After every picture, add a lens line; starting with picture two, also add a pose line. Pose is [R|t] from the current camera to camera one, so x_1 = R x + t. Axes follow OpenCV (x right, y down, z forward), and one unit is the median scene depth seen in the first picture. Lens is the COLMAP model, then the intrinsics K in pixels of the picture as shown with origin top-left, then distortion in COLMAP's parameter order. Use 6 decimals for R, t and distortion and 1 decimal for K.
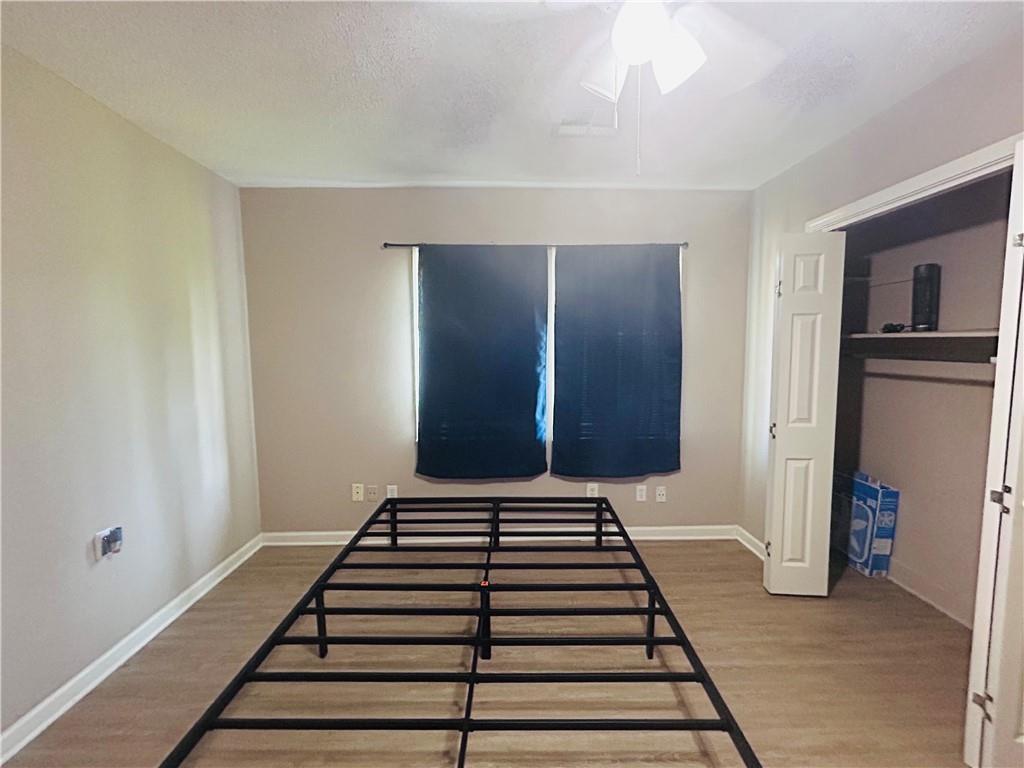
lens RADIAL K [[418.1, 0, 512.0], [0, 418.1, 384.0], [0, 0, 1]] dist [-0.001075, -0.000167]
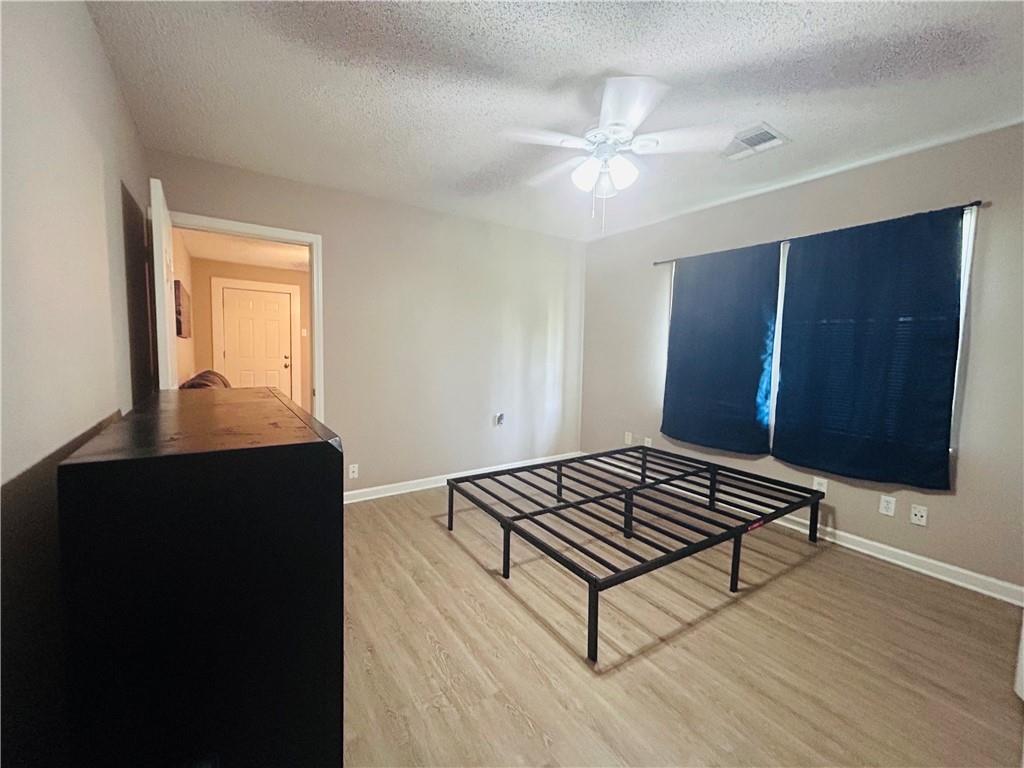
lens RADIAL K [[418.1, 0, 512.0], [0, 418.1, 384.0], [0, 0, 1]] dist [-0.001075, -0.000167]
pose [[0.546544, 0.089792, -0.832602, 0.615167], [-0.092167, 0.994645, 0.046766, 0.044917], [0.832343, 0.051179, 0.551893, -0.144256]]
